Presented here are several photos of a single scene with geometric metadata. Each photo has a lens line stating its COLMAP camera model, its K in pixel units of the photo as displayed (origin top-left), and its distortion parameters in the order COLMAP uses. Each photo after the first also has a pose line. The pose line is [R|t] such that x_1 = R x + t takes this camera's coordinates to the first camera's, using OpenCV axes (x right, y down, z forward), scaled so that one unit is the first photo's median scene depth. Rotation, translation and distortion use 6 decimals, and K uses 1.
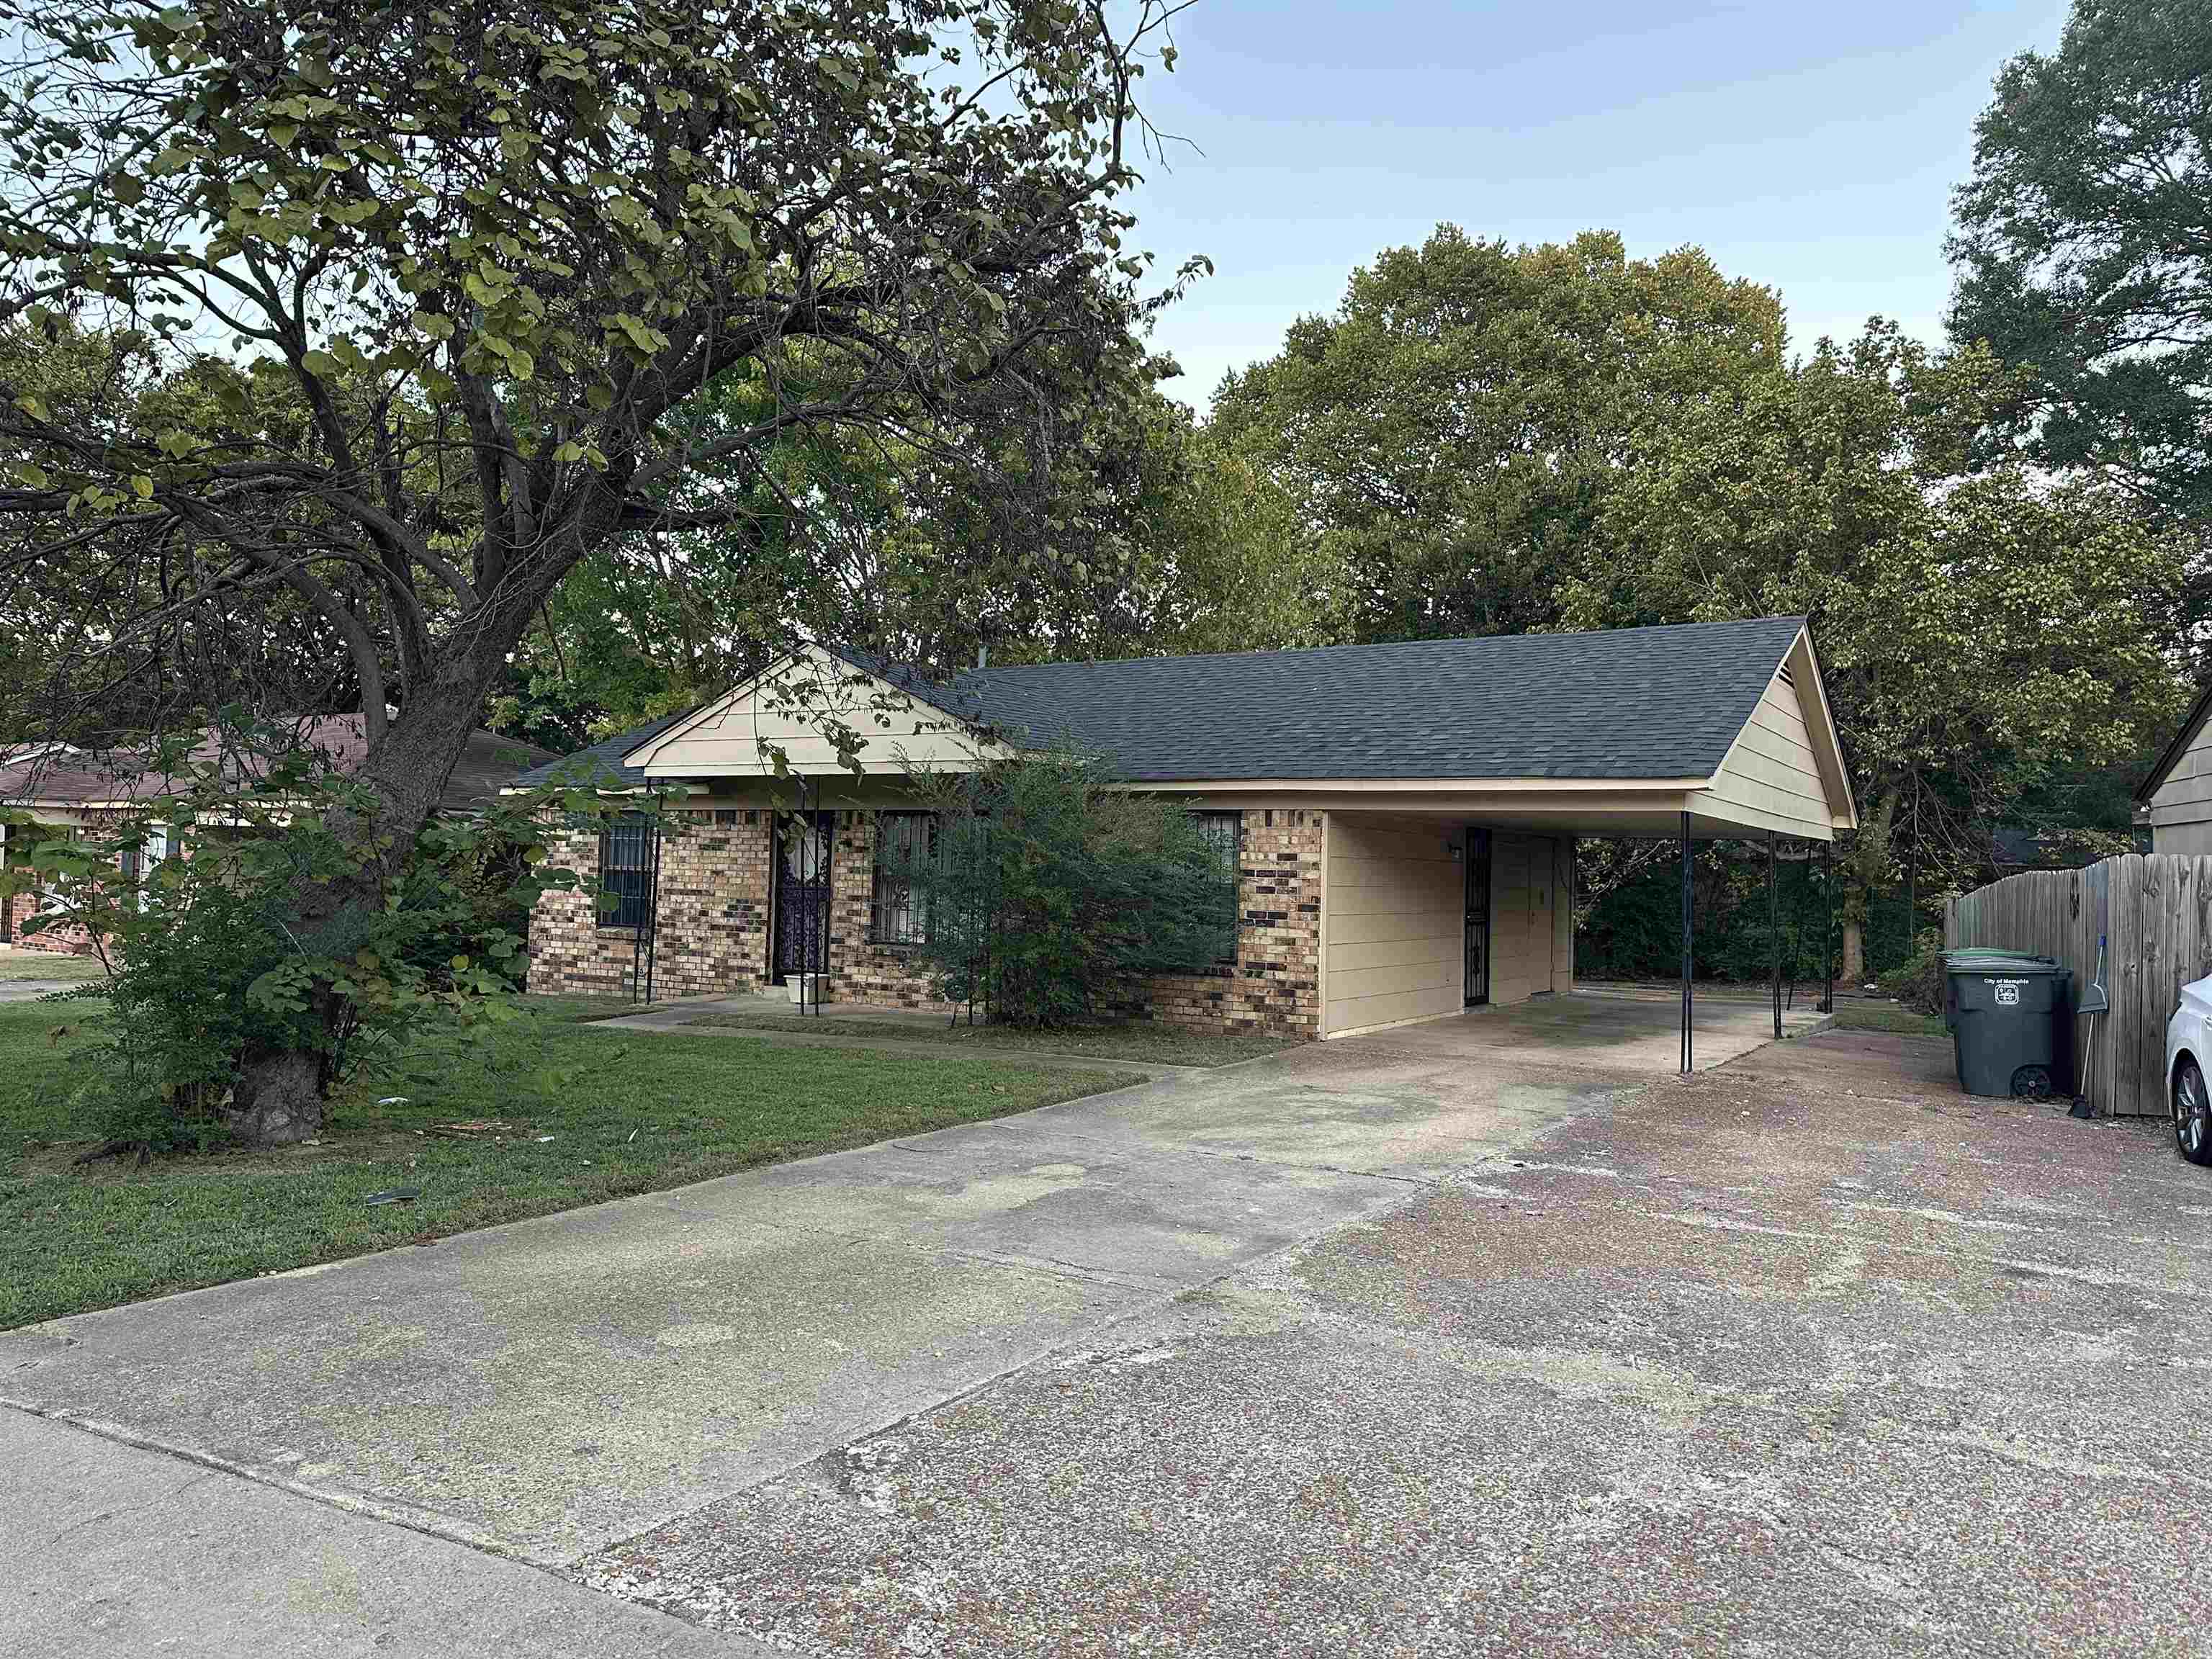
lens RADIAL K [[1582.1, 0, 1109.1], [0, 1582.1, 823.2], [0, 0, 1]] dist [0.002400, -0.000049]
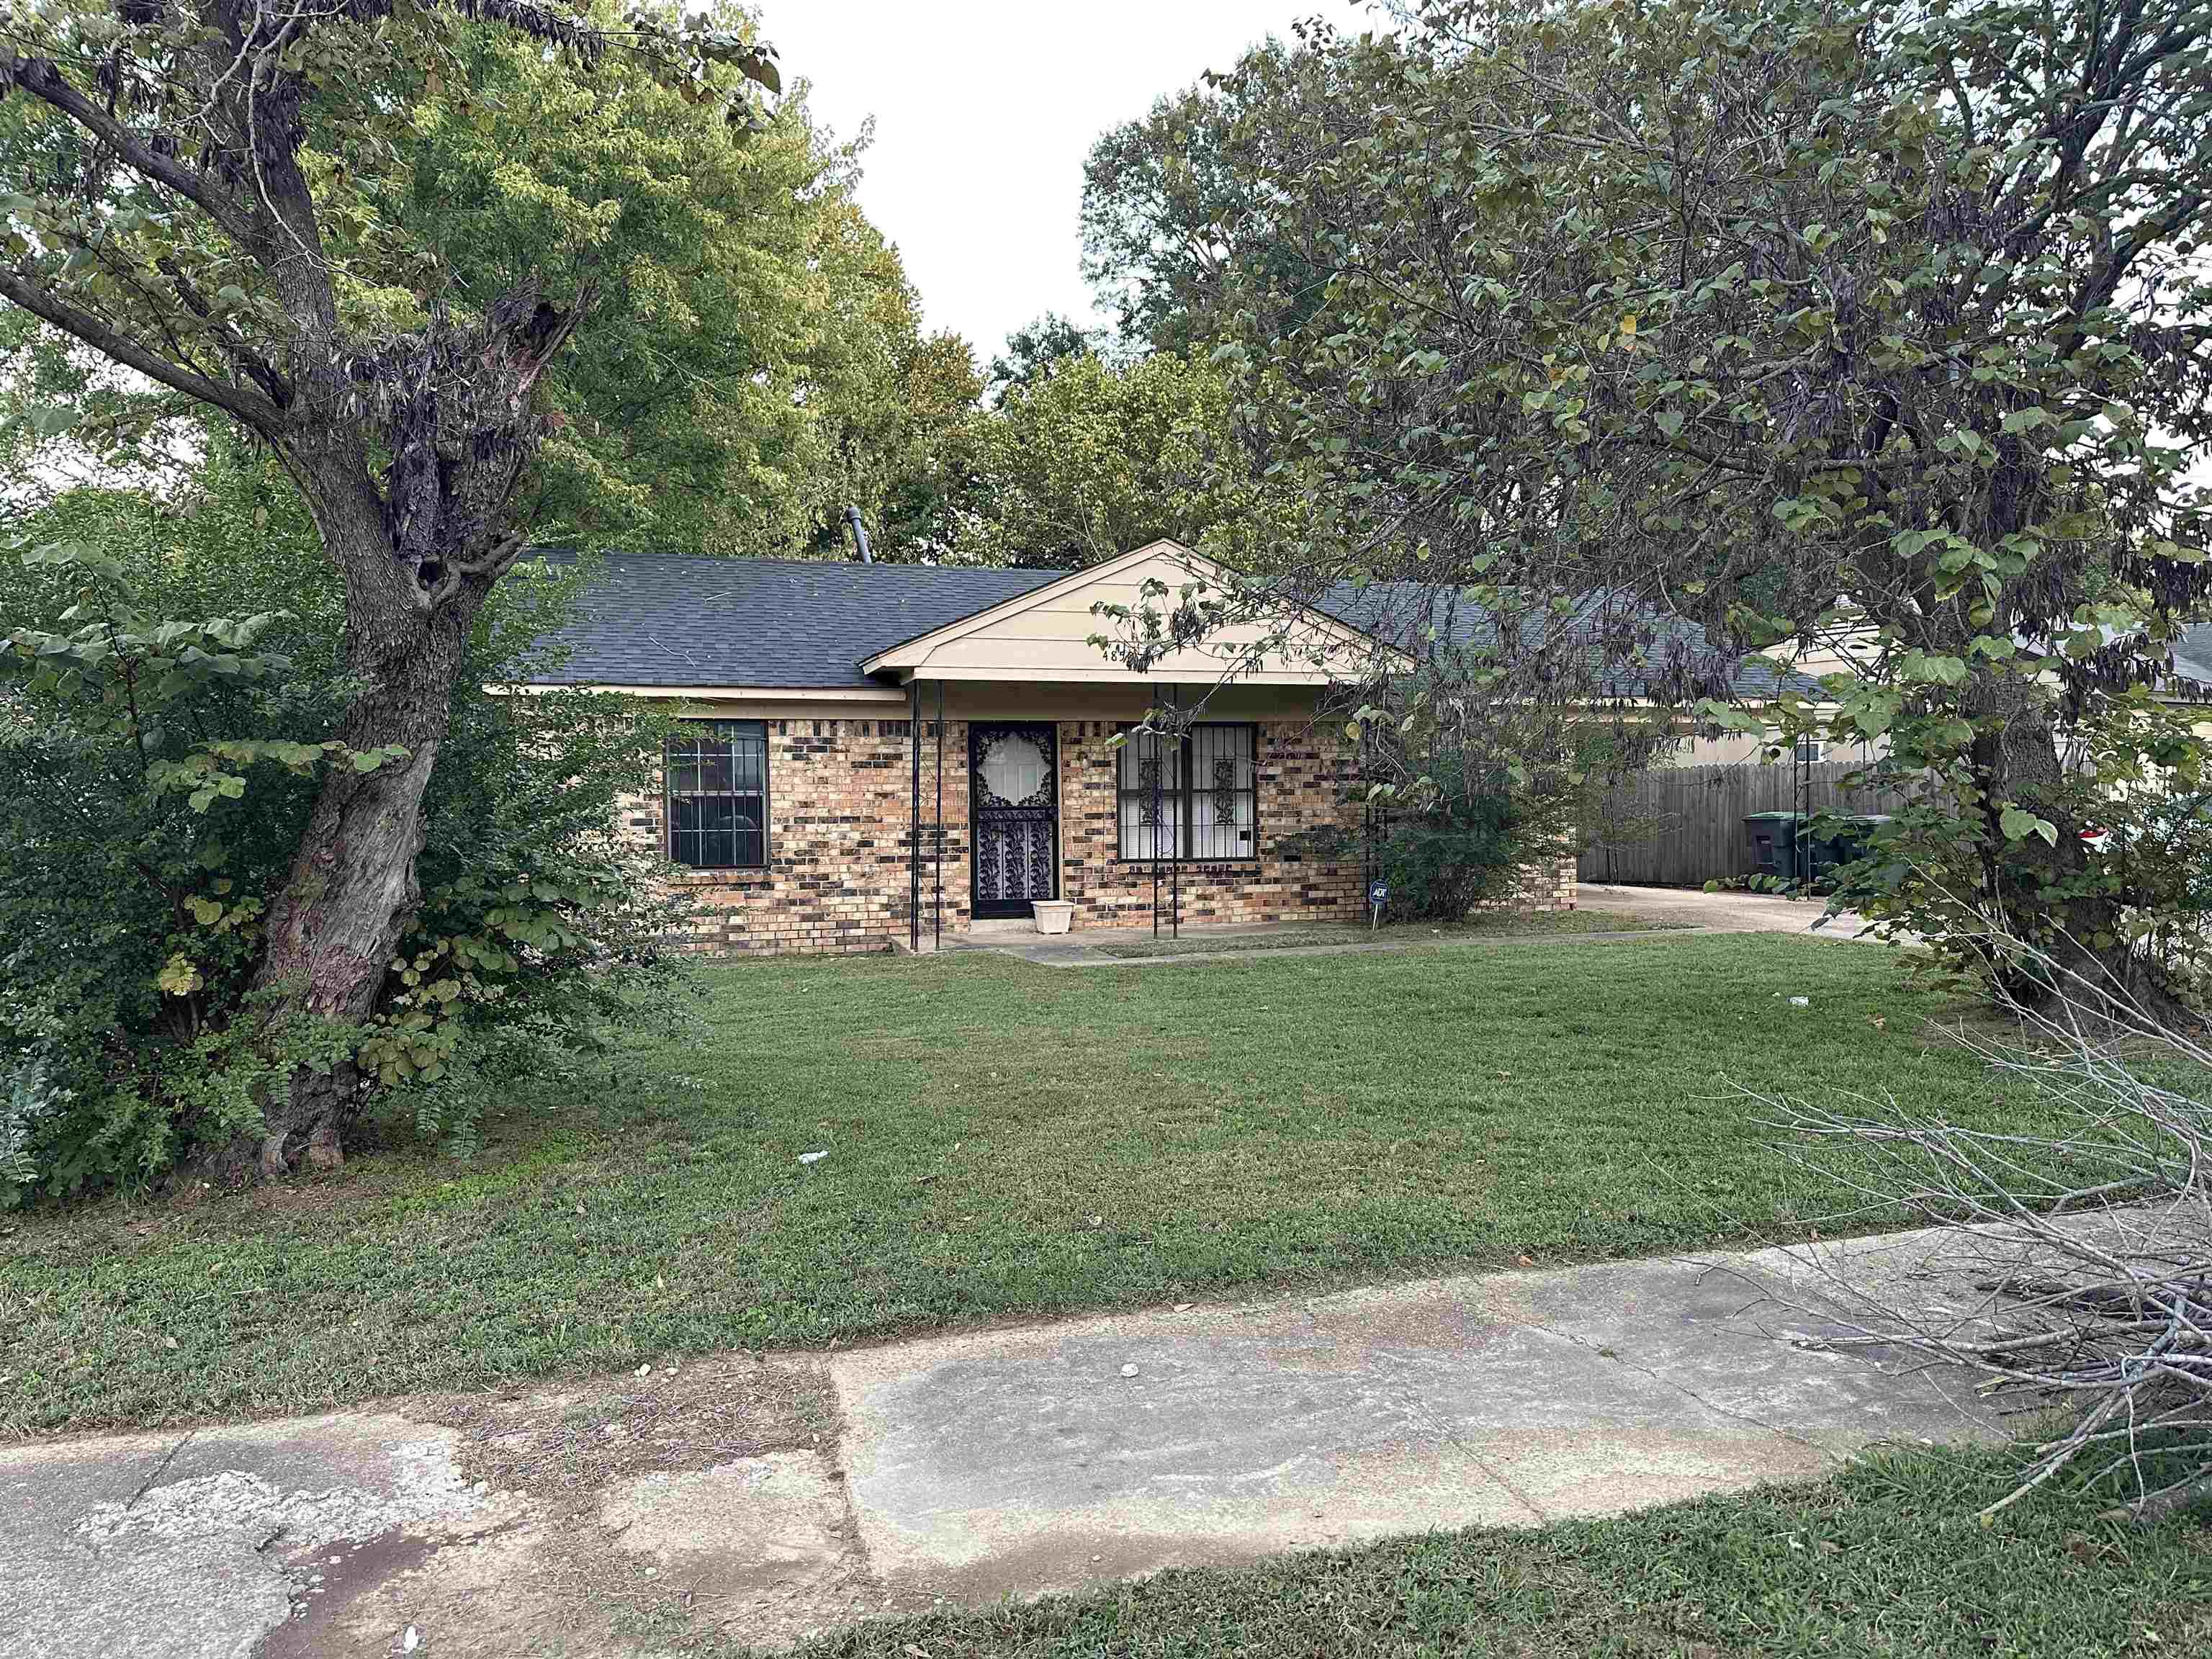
lens RADIAL K [[1582.1, 0, 1103.5], [0, 1582.1, 833.5], [0, 0, 1]] dist [0.002400, -0.000049]
pose [[0.652747, -0.046386, 0.756154, -0.829321], [0.002337, 0.998242, 0.059220, 0.002375], [-0.757572, -0.036889, 0.651708, 0.372559]]
